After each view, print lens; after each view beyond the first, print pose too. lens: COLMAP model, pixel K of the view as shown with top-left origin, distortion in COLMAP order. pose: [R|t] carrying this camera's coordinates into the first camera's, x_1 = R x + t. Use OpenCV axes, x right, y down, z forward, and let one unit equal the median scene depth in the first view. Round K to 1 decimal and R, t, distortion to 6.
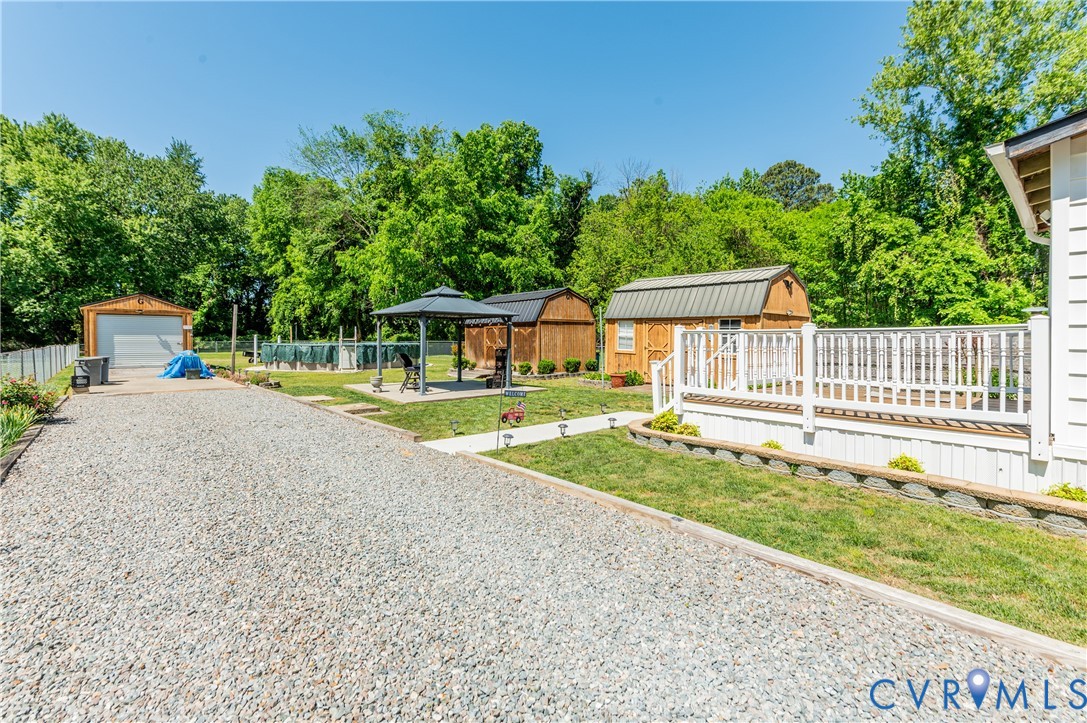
lens RADIAL K [[479.7, 0, 540.0], [0, 479.7, 337.3], [0, 0, 1]] dist [-0.001683, -0.000257]
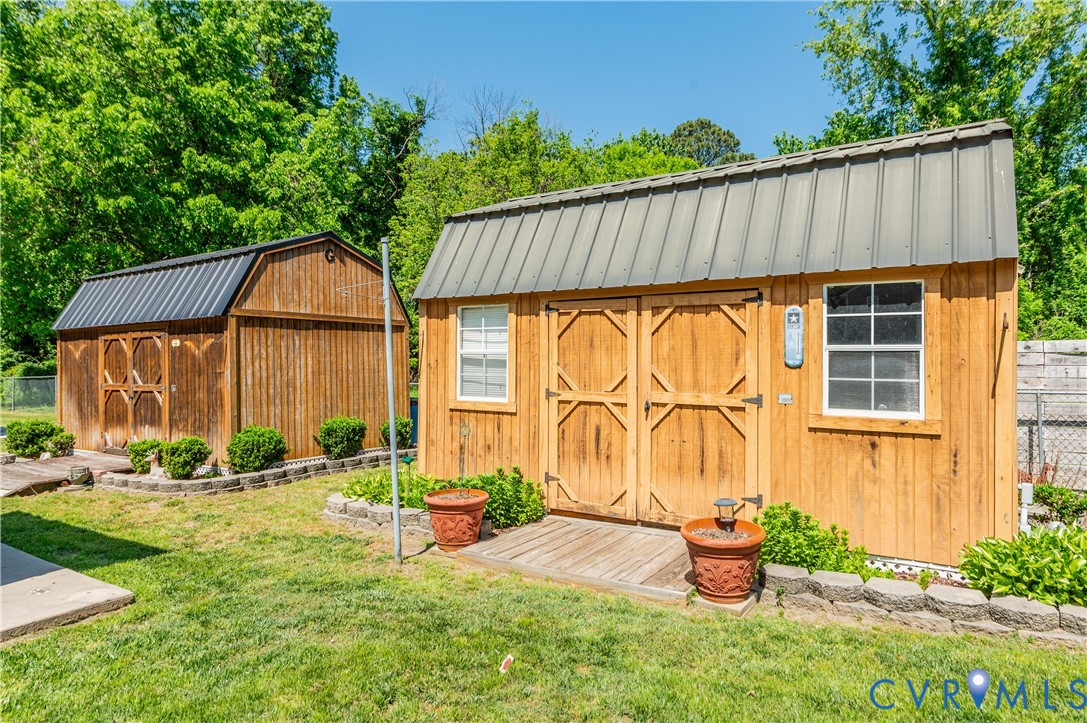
lens RADIAL K [[642.9, 0, 543.5], [0, 642.9, 361.5], [0, 0, 1]] dist [-0.005035, -0.001088]
pose [[0.962629, -0.007672, 0.270717, 0.046348], [0.009440, 0.999942, -0.005230, 0.001862], [-0.270661, 0.007590, 0.962645, 0.263166]]
